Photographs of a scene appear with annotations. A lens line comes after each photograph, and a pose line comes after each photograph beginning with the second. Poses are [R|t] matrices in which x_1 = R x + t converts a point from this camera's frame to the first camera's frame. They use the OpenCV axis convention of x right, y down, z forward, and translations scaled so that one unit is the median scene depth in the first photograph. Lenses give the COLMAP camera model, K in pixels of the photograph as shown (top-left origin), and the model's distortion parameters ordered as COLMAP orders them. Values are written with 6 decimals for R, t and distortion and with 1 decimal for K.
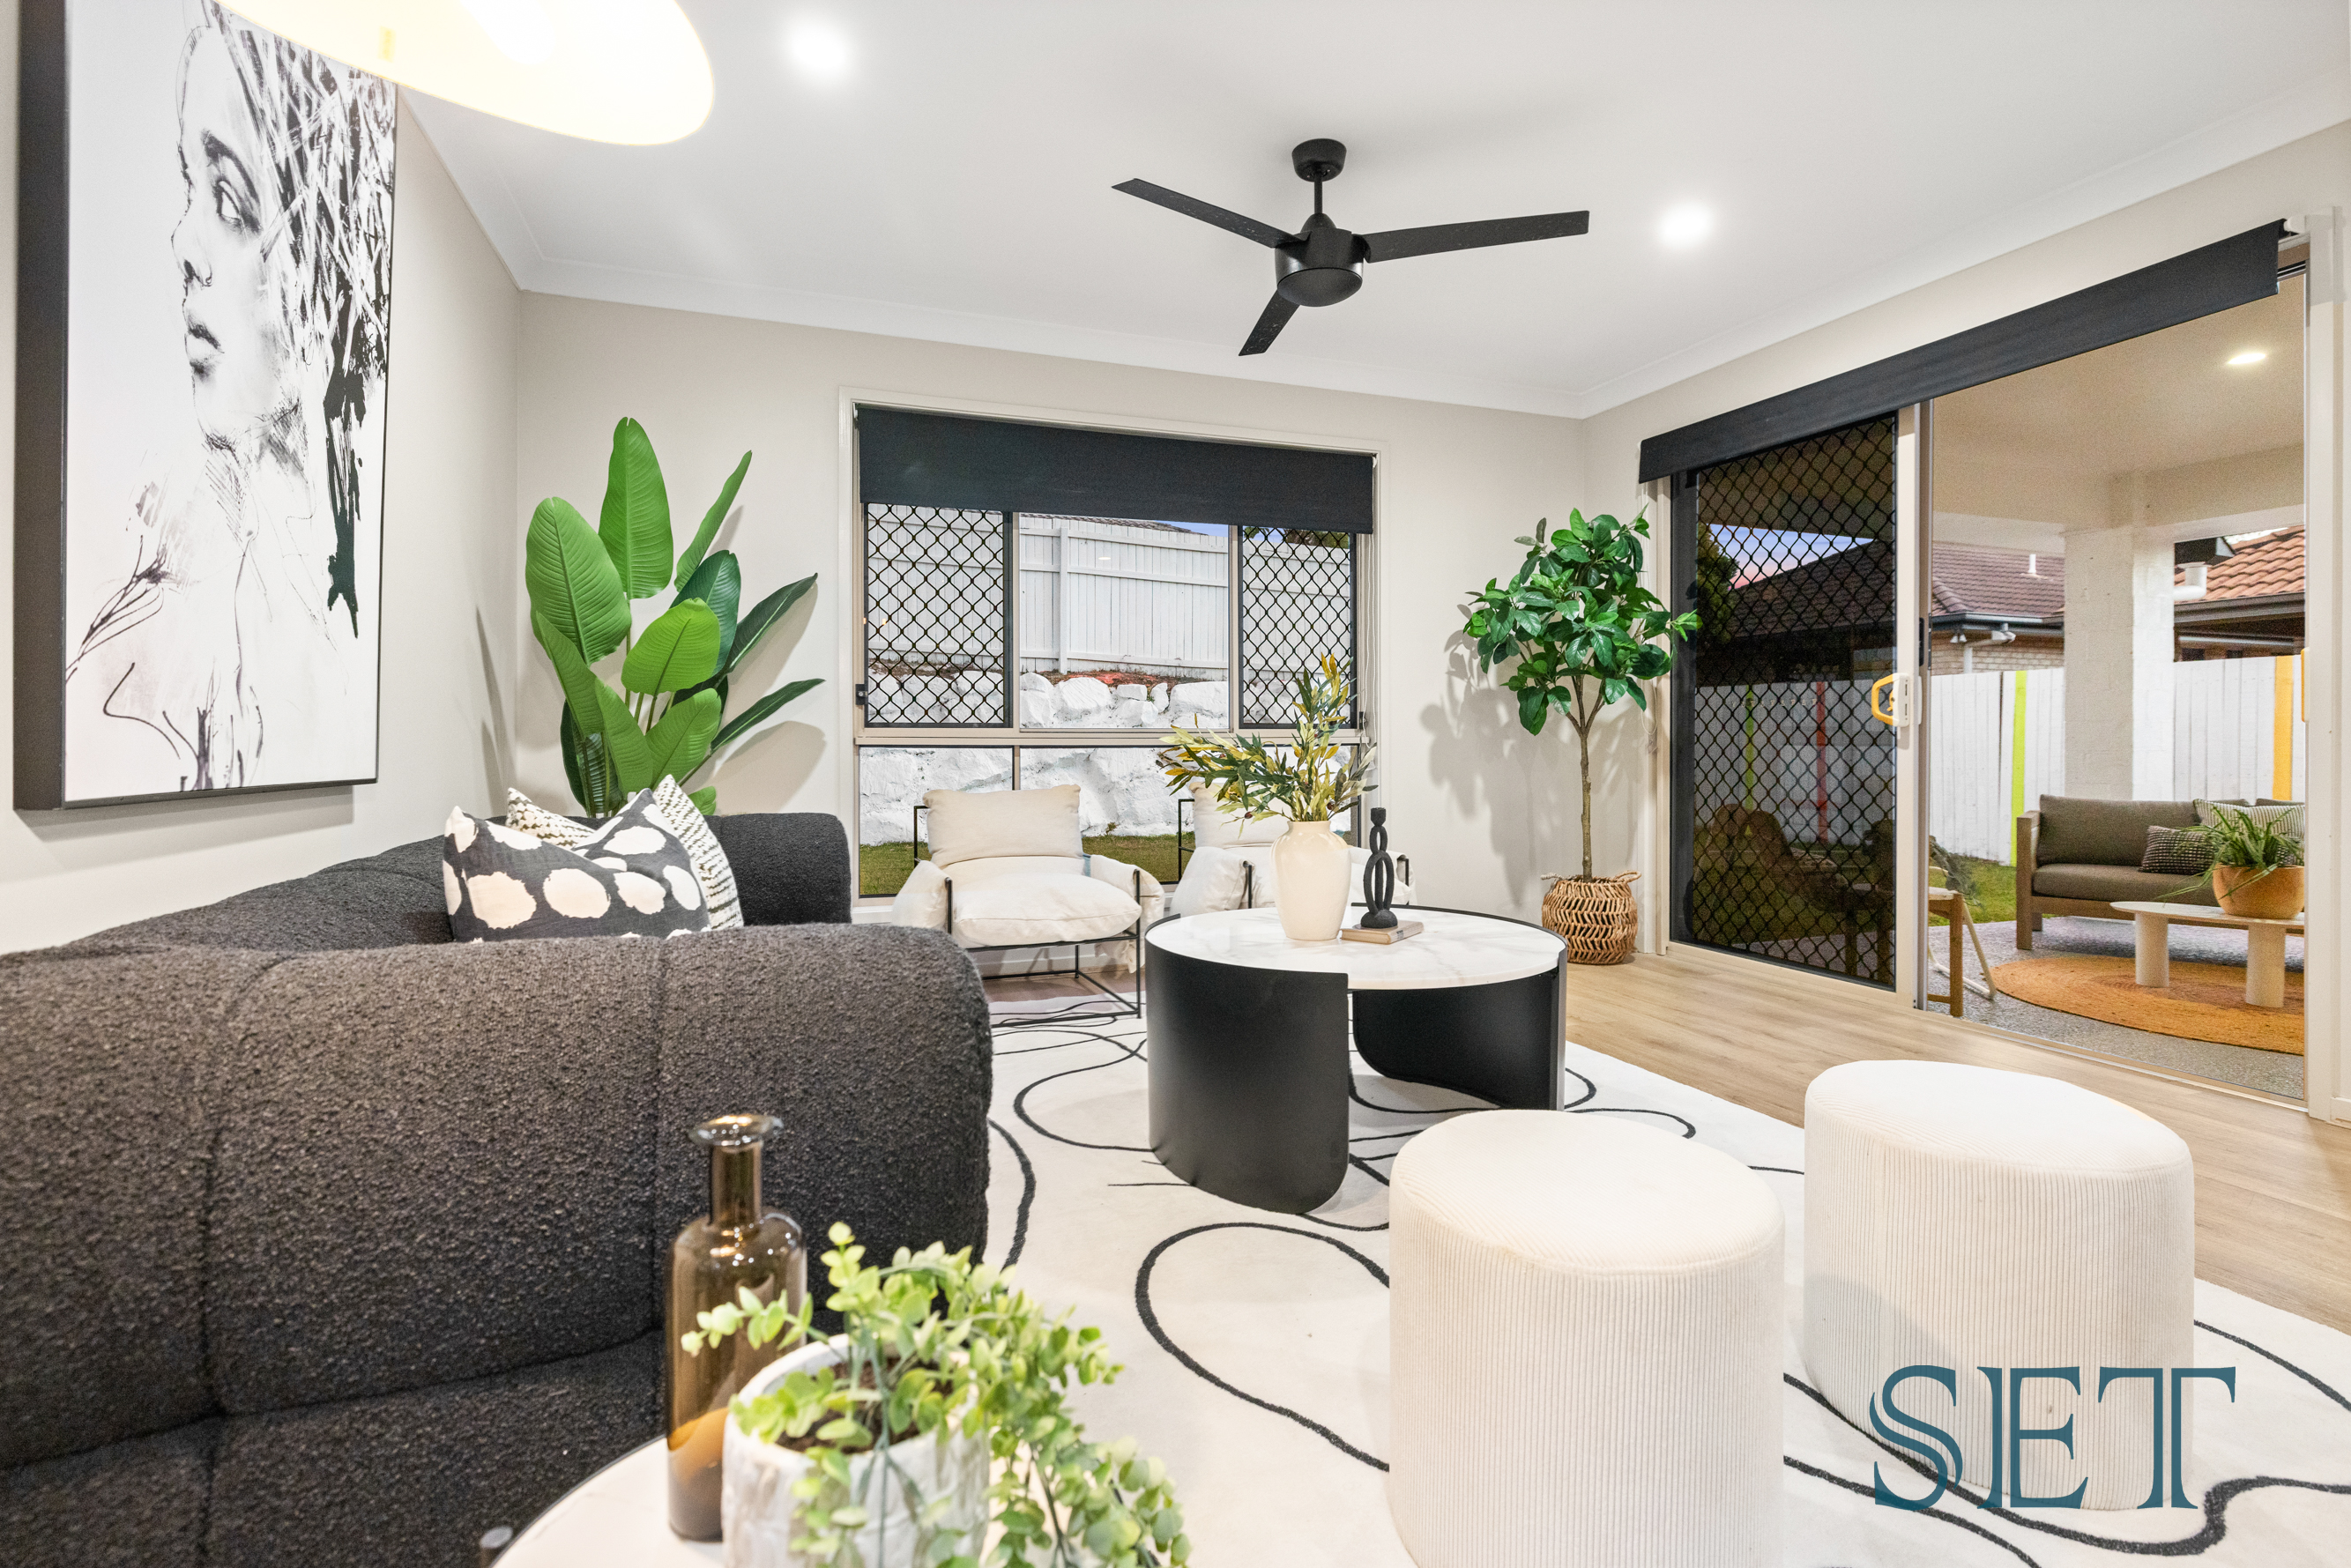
lens RADIAL K [[1119.4, 0, 1165.1], [0, 1119.4, 752.4], [0, 0, 1]] dist [-0.000110, 0.000036]
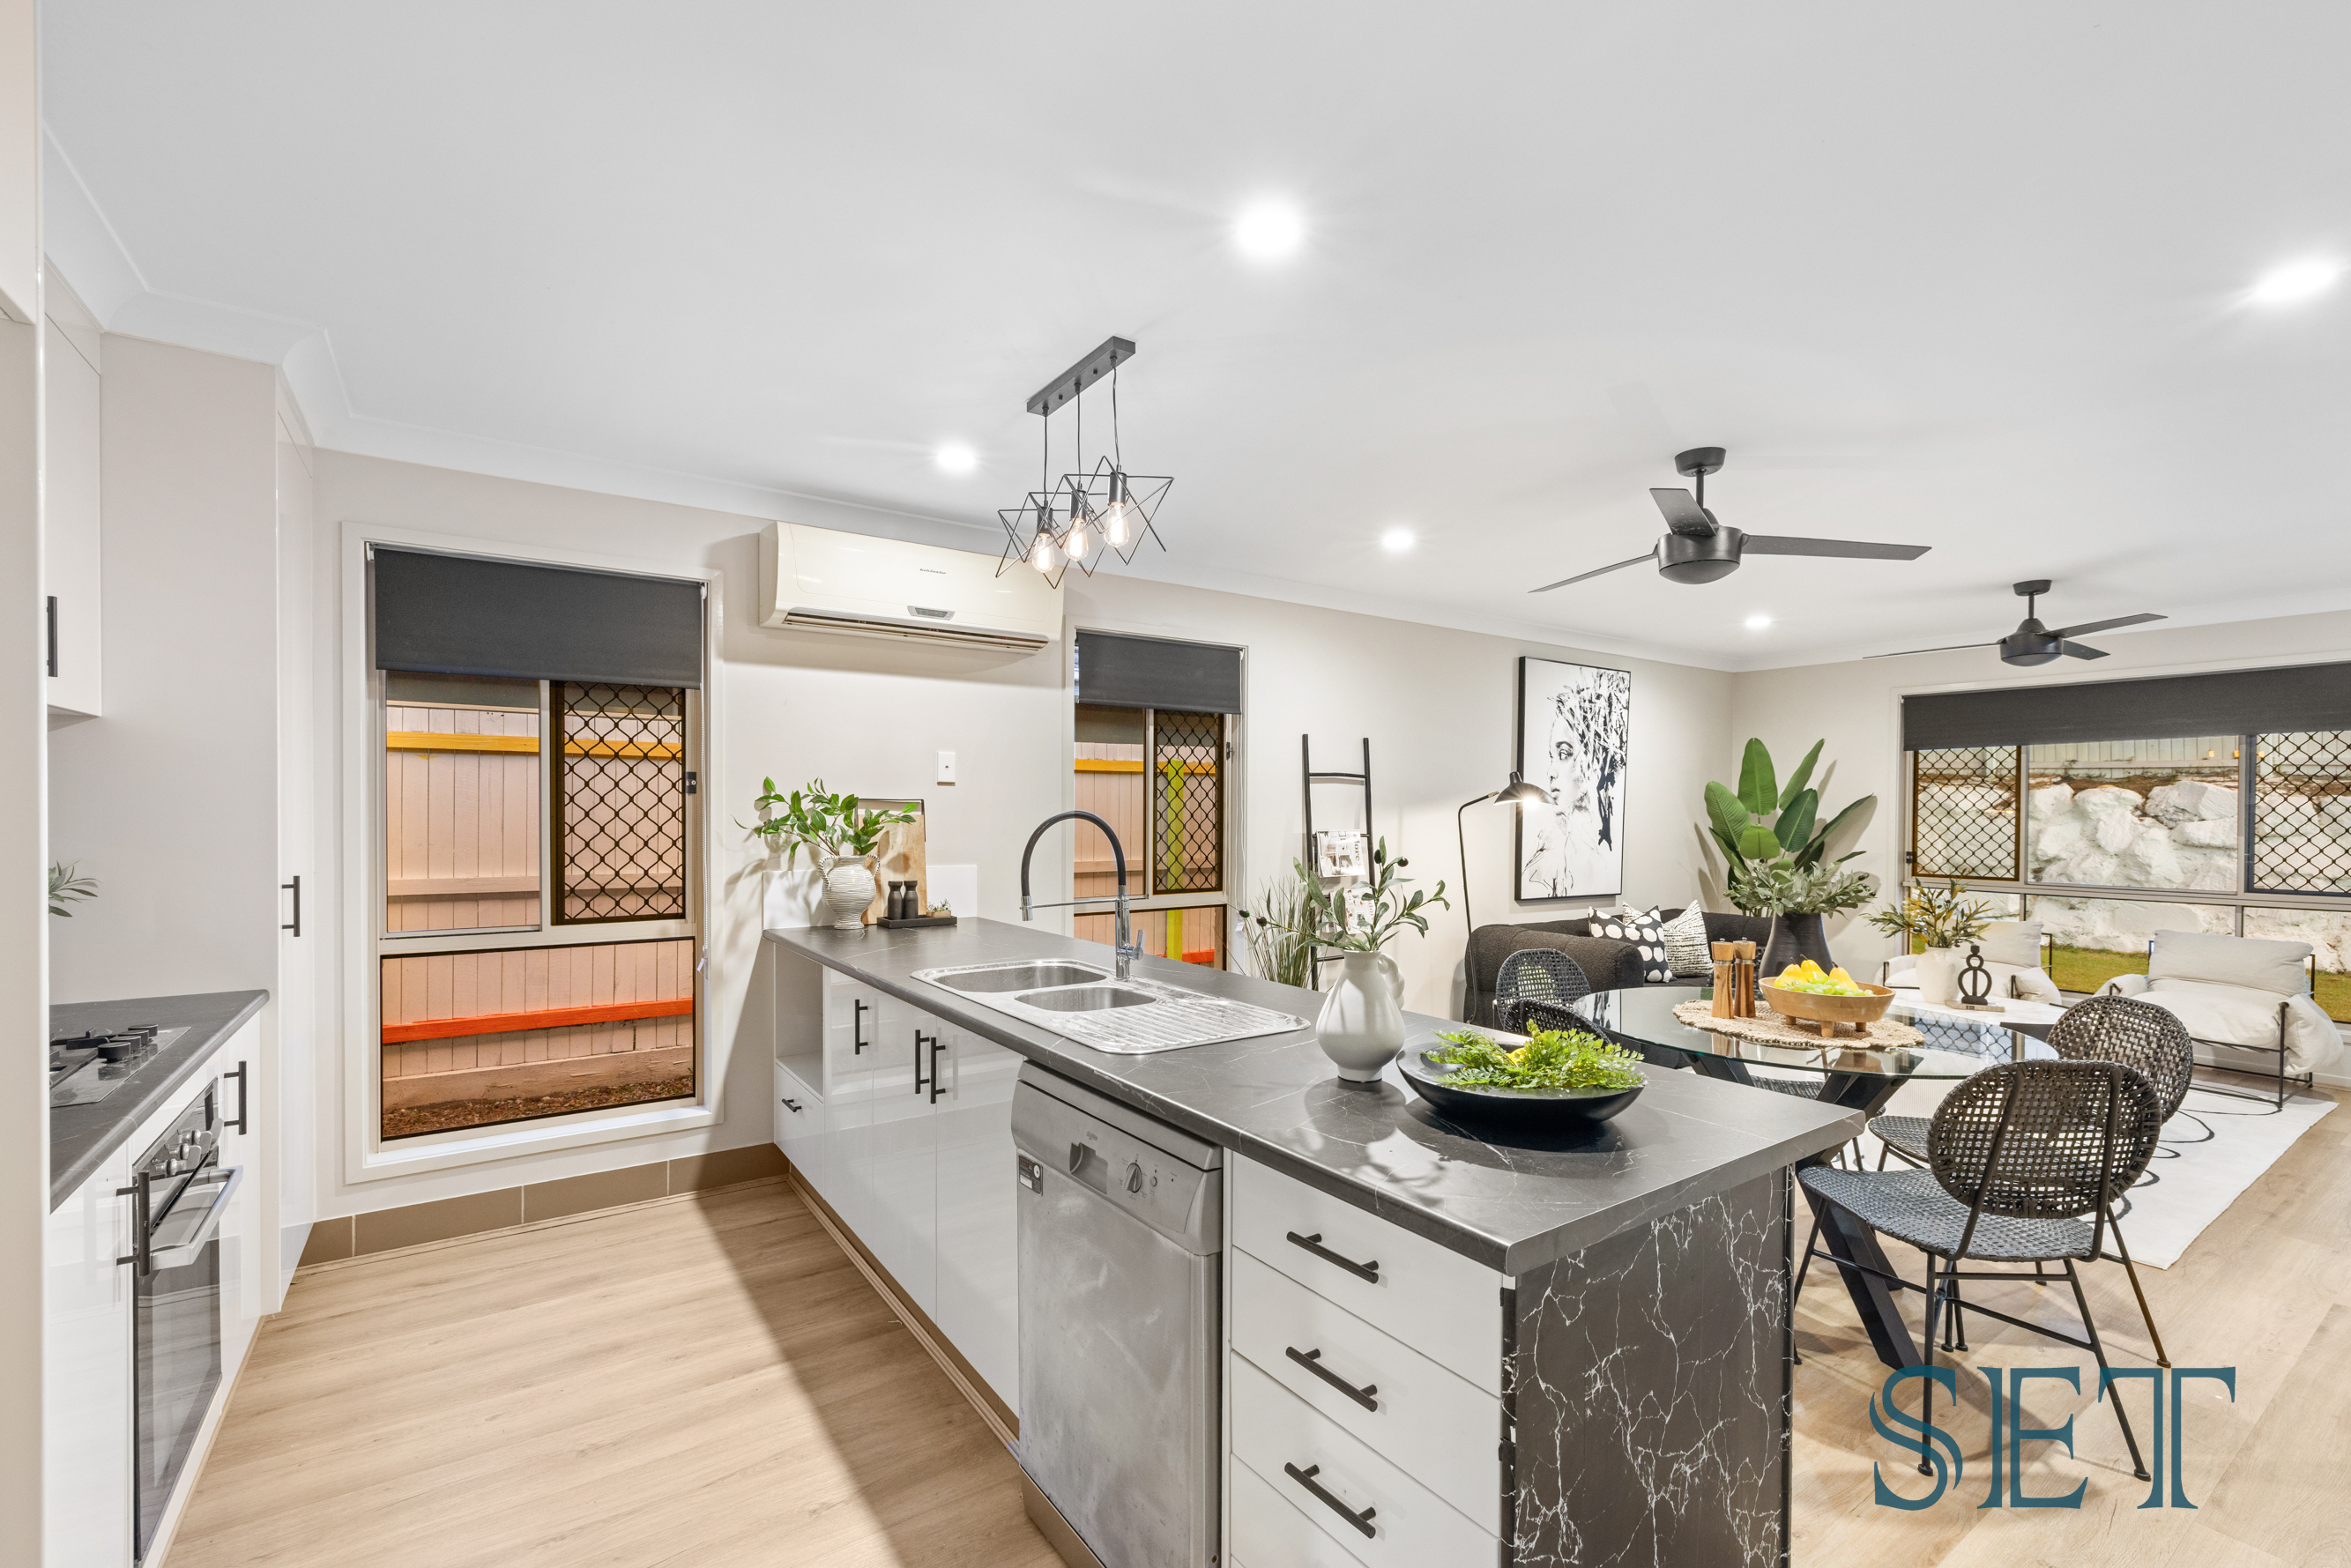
lens RADIAL K [[1011.6, 0, 1185.1], [0, 1011.6, 820.8], [0, 0, 1]] dist [0.008729, -0.000324]
pose [[0.296158, 0.000410, -0.955139, 1.141539], [-0.016654, 0.999850, -0.004735, -0.101940], [0.954994, 0.017309, 0.296120, -0.705659]]
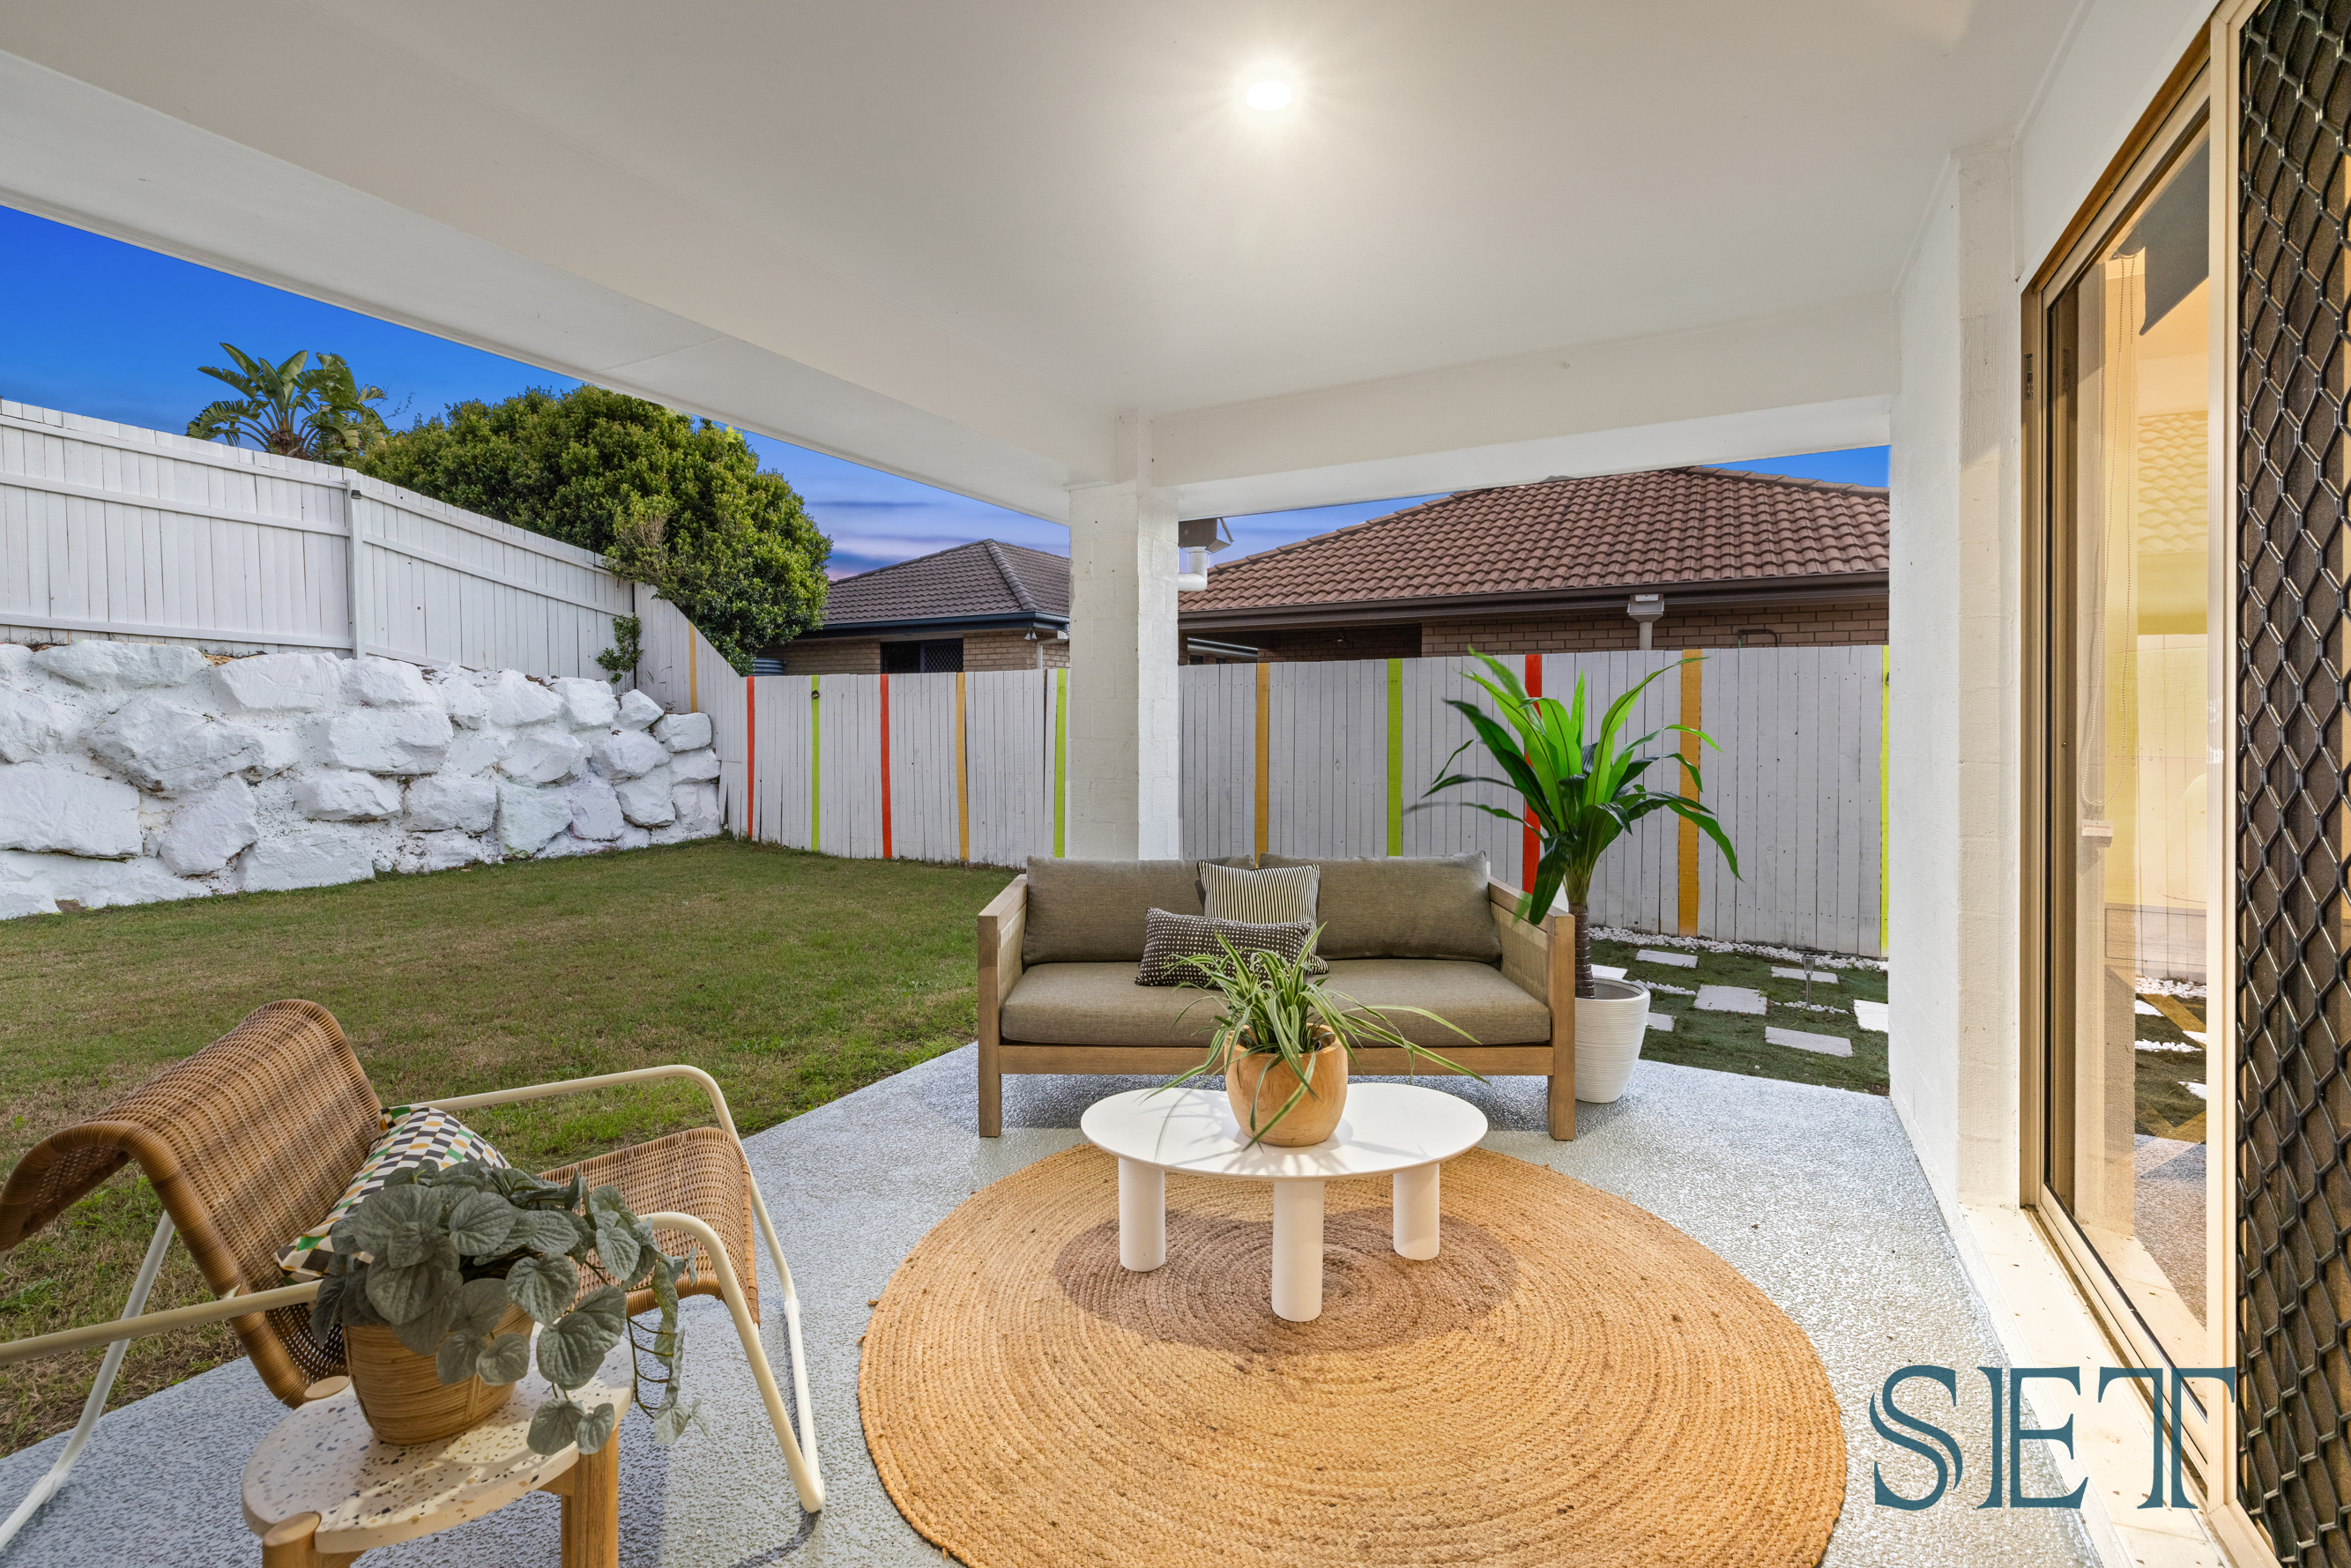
lens RADIAL K [[1011.6, 0, 1196.0], [0, 1011.6, 734.4], [0, 0, 1]] dist [0.008729, -0.000324]
pose [[0.736980, -0.007956, 0.675867, 0.798156], [0.004204, 0.999965, 0.007187, -0.068932], [-0.675901, -0.002455, 0.736988, 0.869473]]
